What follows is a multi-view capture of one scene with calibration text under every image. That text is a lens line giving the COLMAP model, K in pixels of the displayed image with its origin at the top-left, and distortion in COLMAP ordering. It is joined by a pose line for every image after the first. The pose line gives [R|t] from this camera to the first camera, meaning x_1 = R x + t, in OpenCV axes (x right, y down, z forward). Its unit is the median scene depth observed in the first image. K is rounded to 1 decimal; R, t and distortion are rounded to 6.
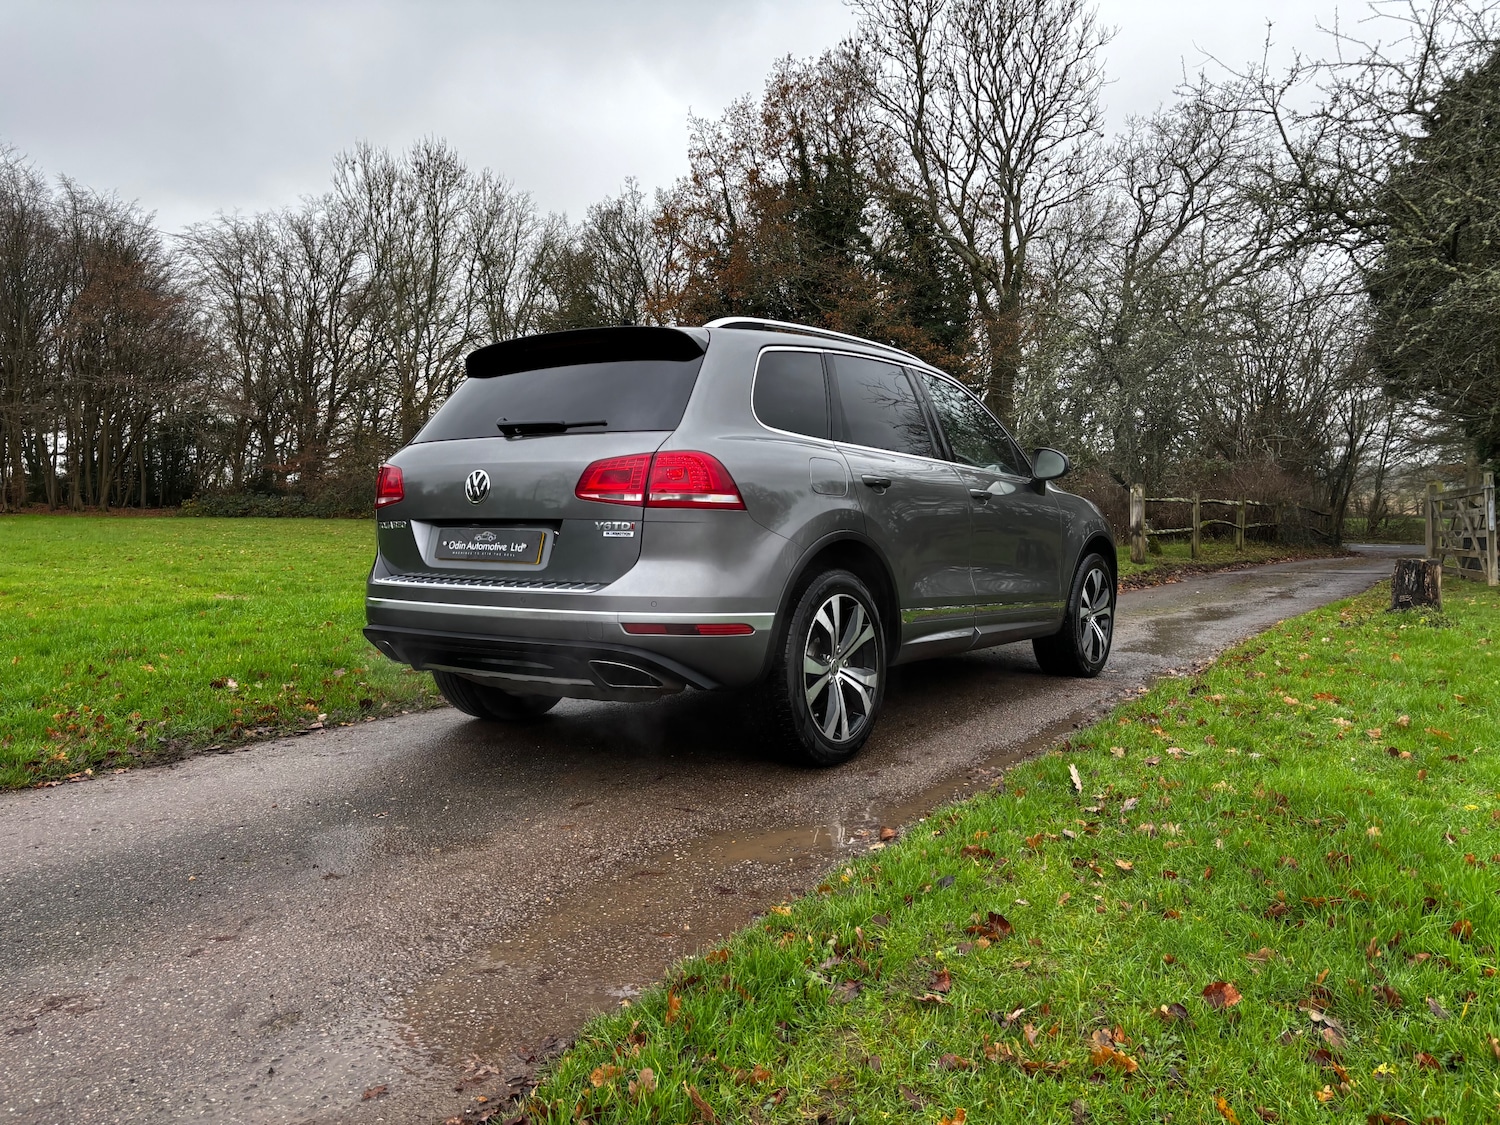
lens RADIAL K [[1130.6, 0, 745.1], [0, 1130.6, 563.4], [0, 0, 1]] dist [0.045410, -0.042993]
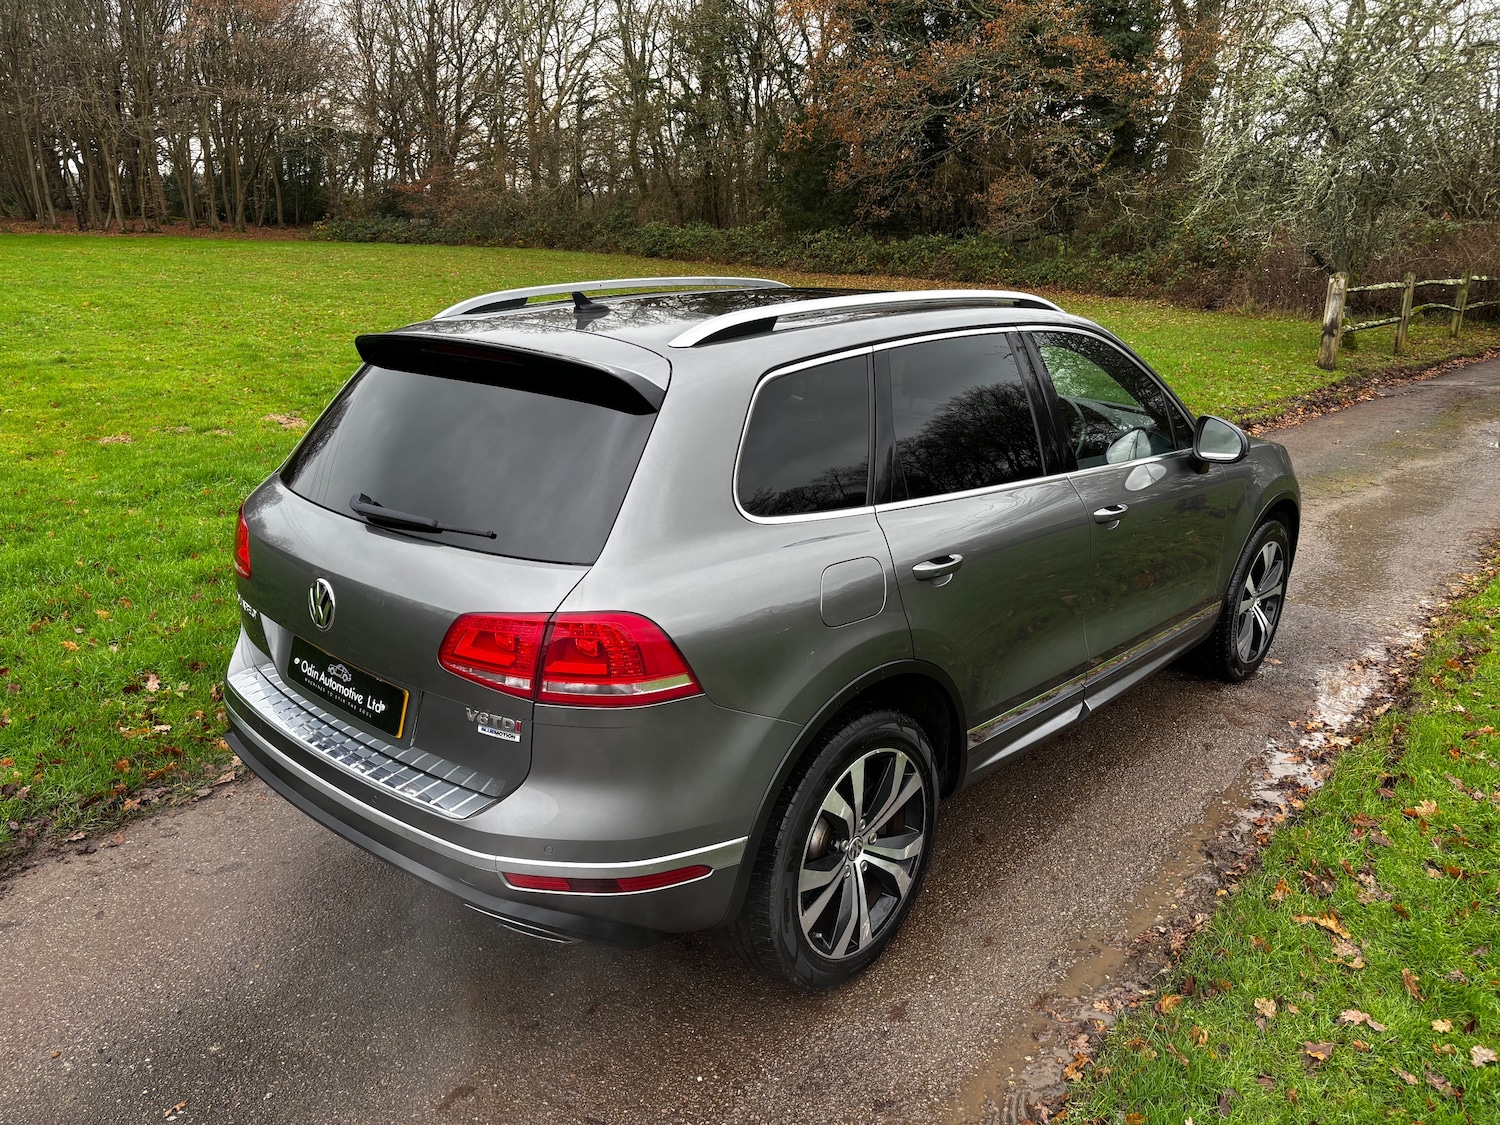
lens RADIAL K [[1130.6, 0, 750.0], [0, 1130.6, 558.4], [0, 0, 1]] dist [0.045410, -0.042993]
pose [[0.992339, 0.049175, -0.113340, 0.010023], [-0.020492, 0.970180, 0.241518, -0.028827], [0.121837, -0.237345, 0.963755, 0.042633]]
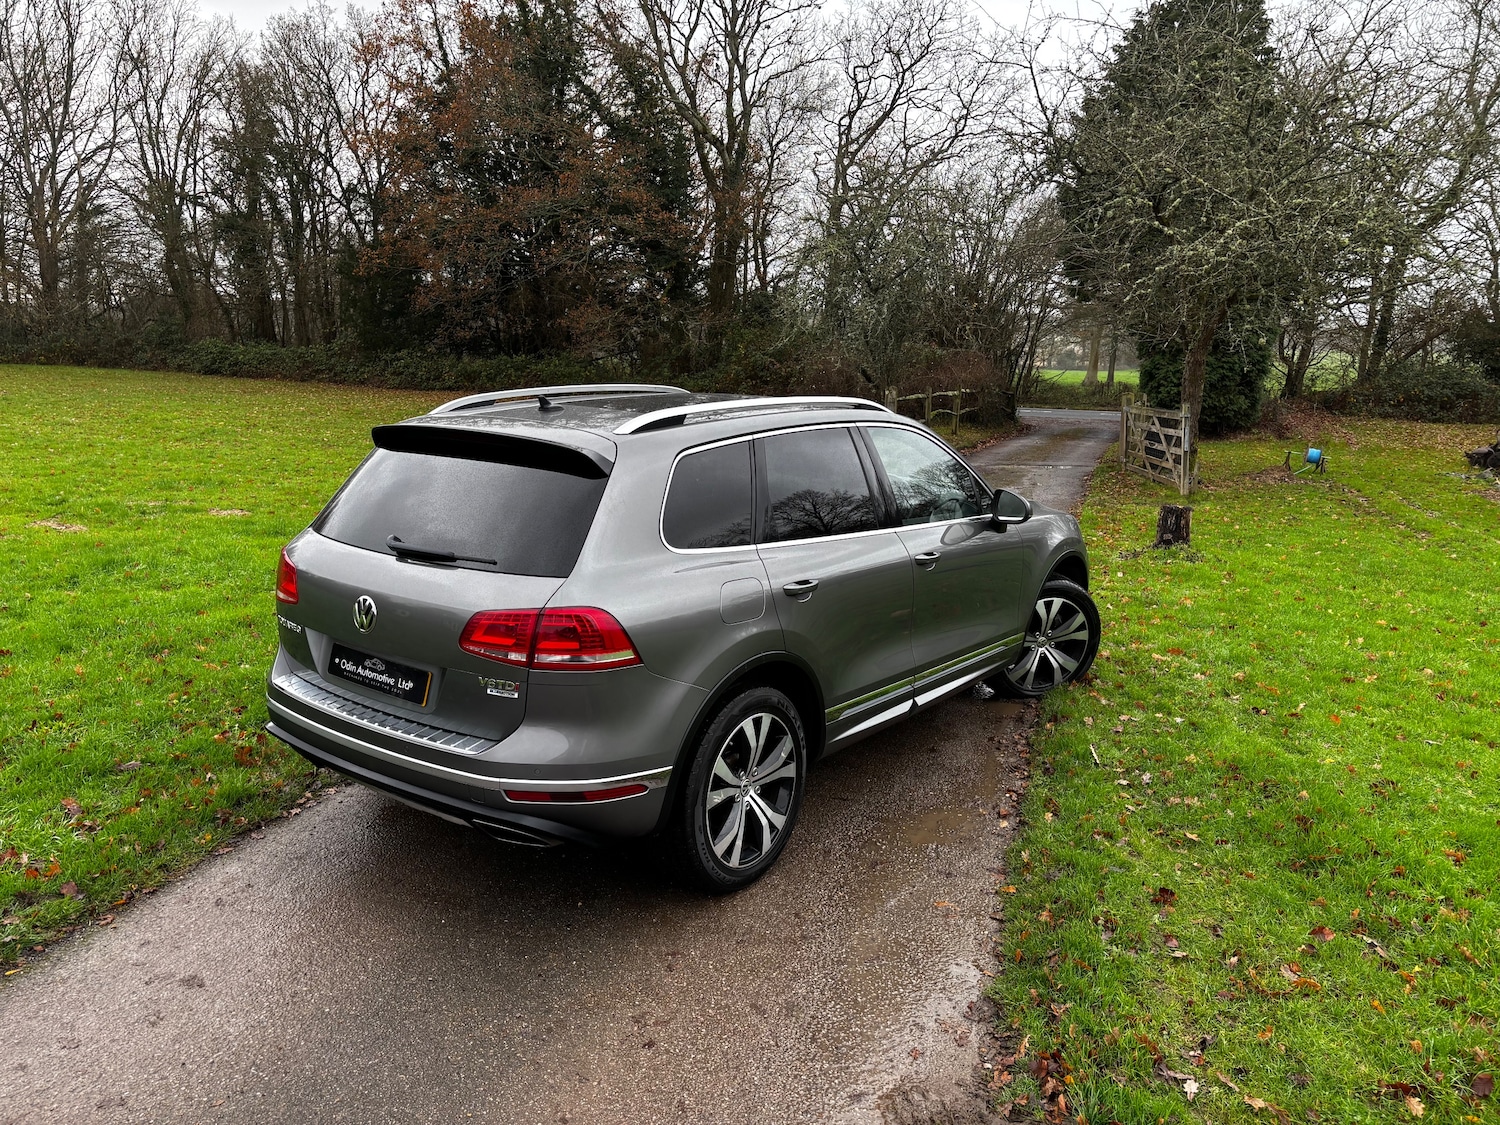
lens RADIAL K [[1130.6, 0, 743.0], [0, 1130.6, 553.7], [0, 0, 1]] dist [0.045410, -0.042993]
pose [[0.960182, -0.026455, 0.278119, -0.054223], [-0.011296, 0.991016, 0.133265, -0.025537], [-0.279146, -0.131100, 0.951257, -0.022357]]
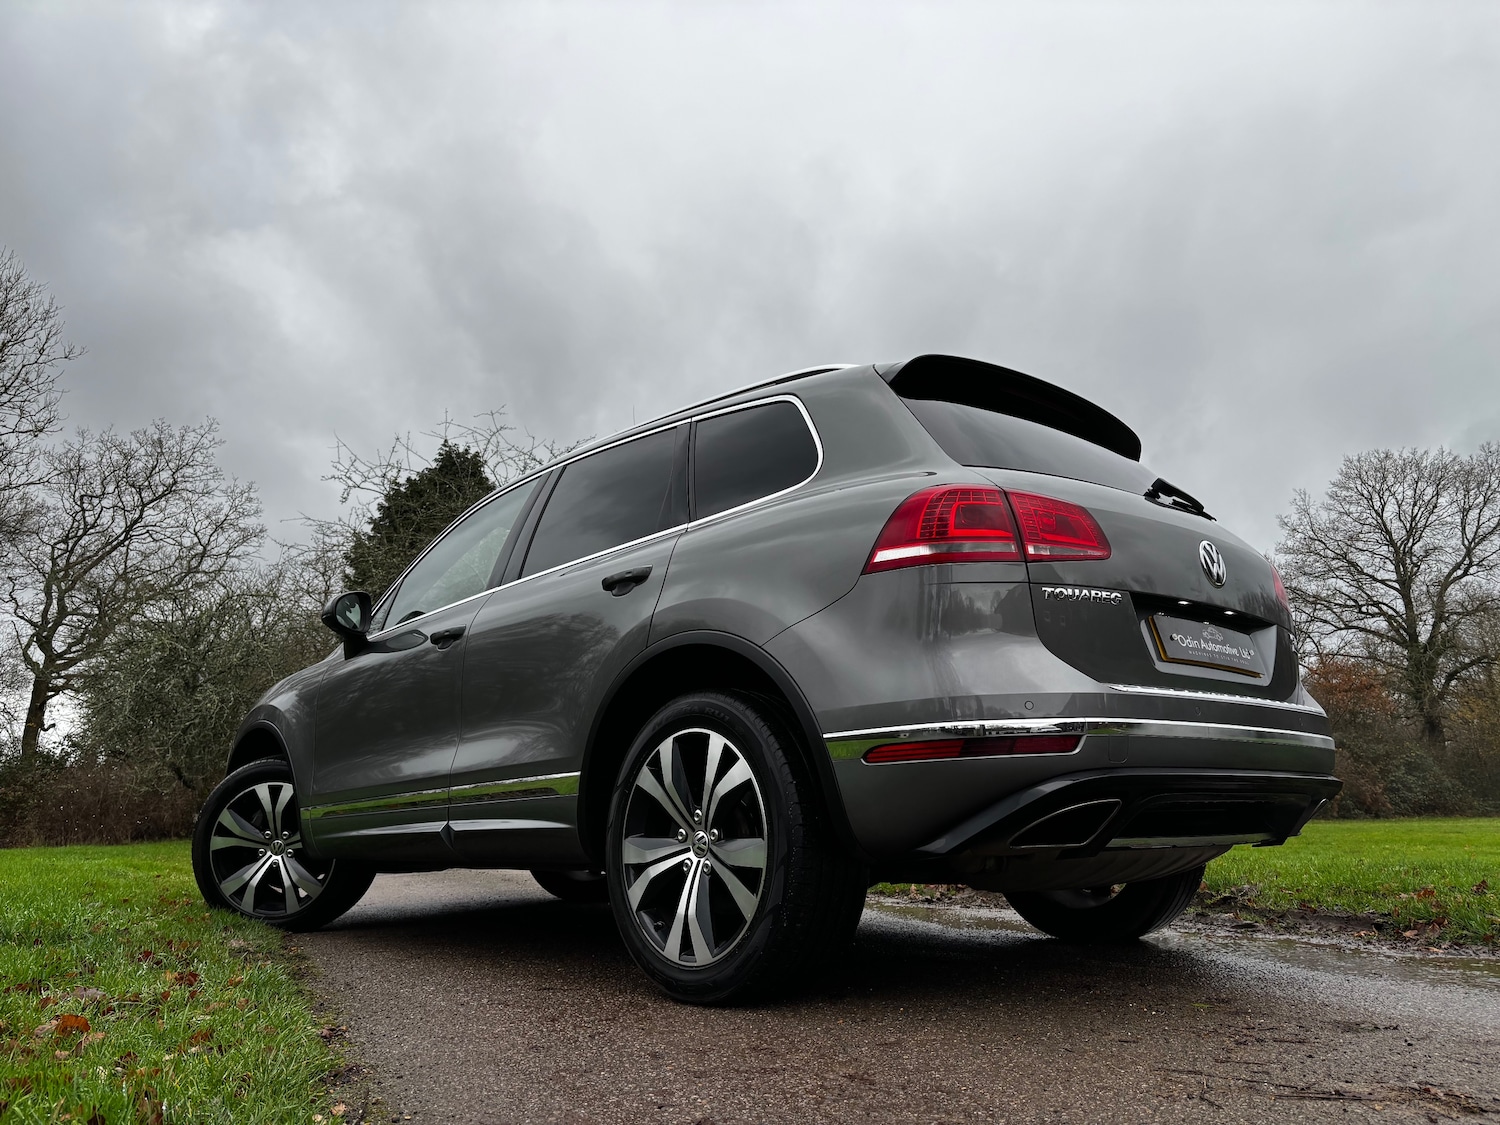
lens RADIAL K [[1129.5, 0, 754.7], [0, 1129.5, 552.1], [0, 0, 1]] dist [0.053414, -0.054626]
pose [[0.540412, 0.175463, 0.822902, -0.163888], [0.066990, 0.965937, -0.249955, 0.016737], [-0.838730, 0.190205, 0.510250, -0.021768]]
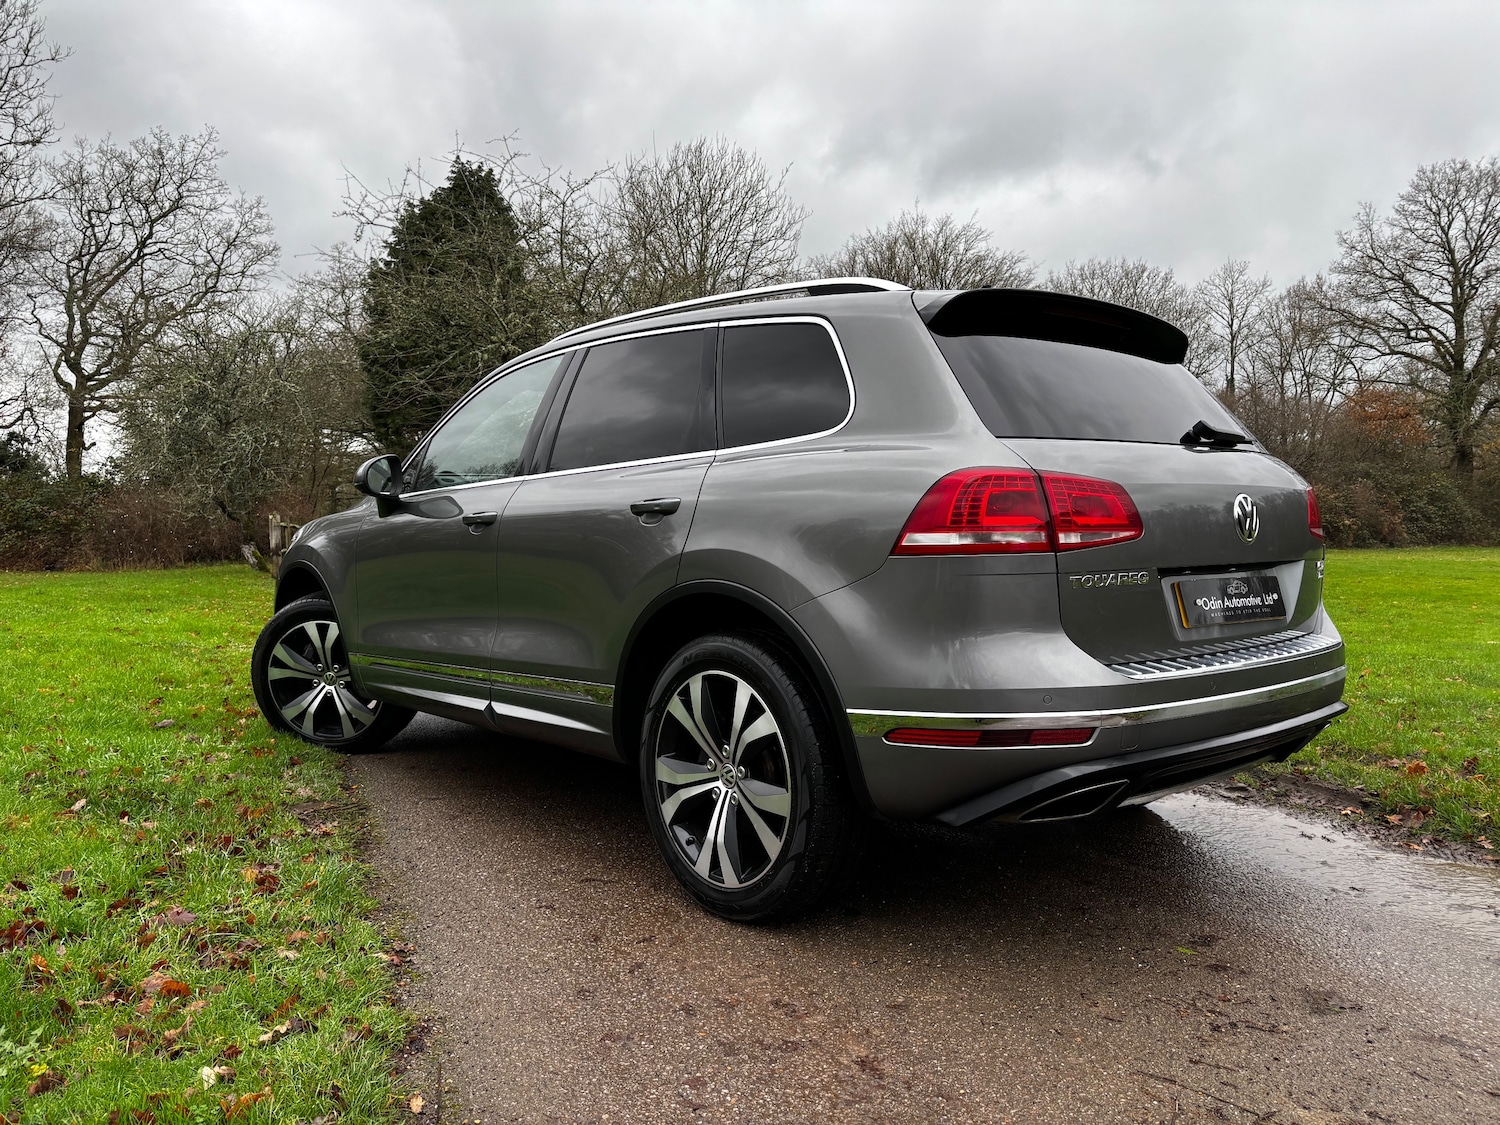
lens RADIAL K [[1129.5, 0, 749.0], [0, 1129.5, 560.7], [0, 0, 1]] dist [0.053414, -0.054626]
pose [[0.561823, -0.034124, 0.826553, -0.165486], [0.053113, 0.998575, 0.005124, 0.000323], [-0.825551, 0.041022, 0.562835, -0.023684]]
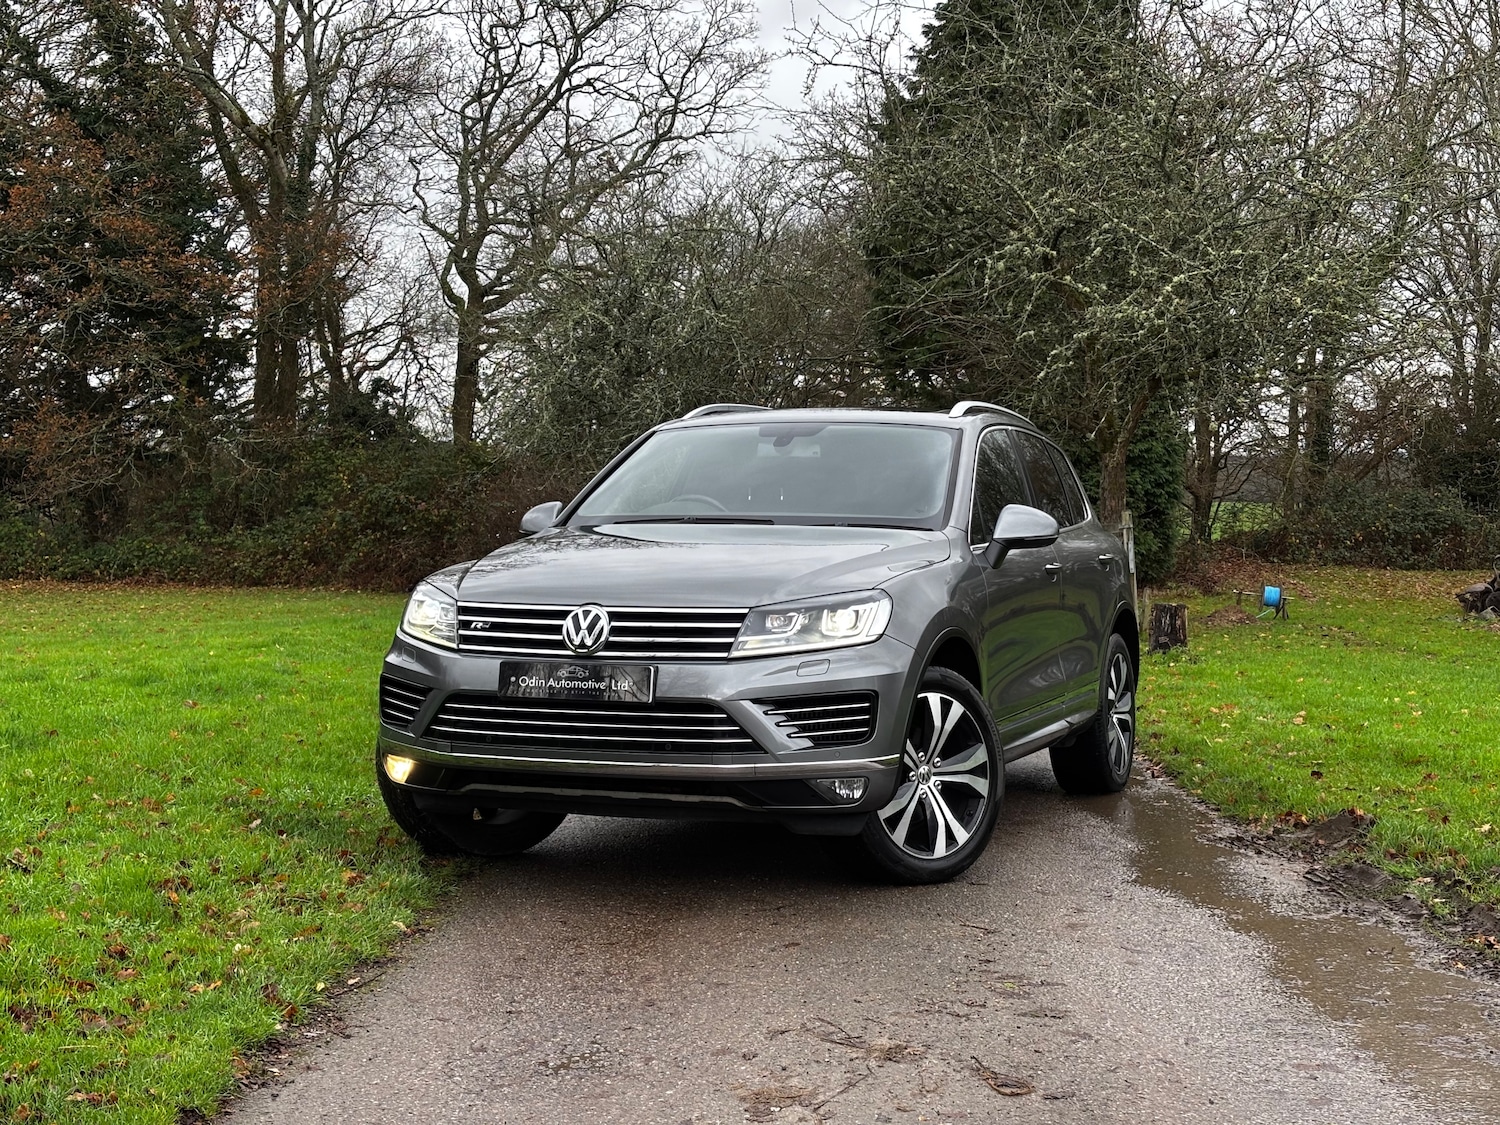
lens RADIAL K [[2251.3, 0, 769.7], [0, 2251.3, 568.9], [0, 0, 1]] dist [0.118275, 0.000000]
pose [[0.848009, -0.008914, 0.529907, -0.191177], [0.023461, 0.999510, -0.020732, -0.000195], [-0.529463, 0.030013, 0.847802, -0.136369]]
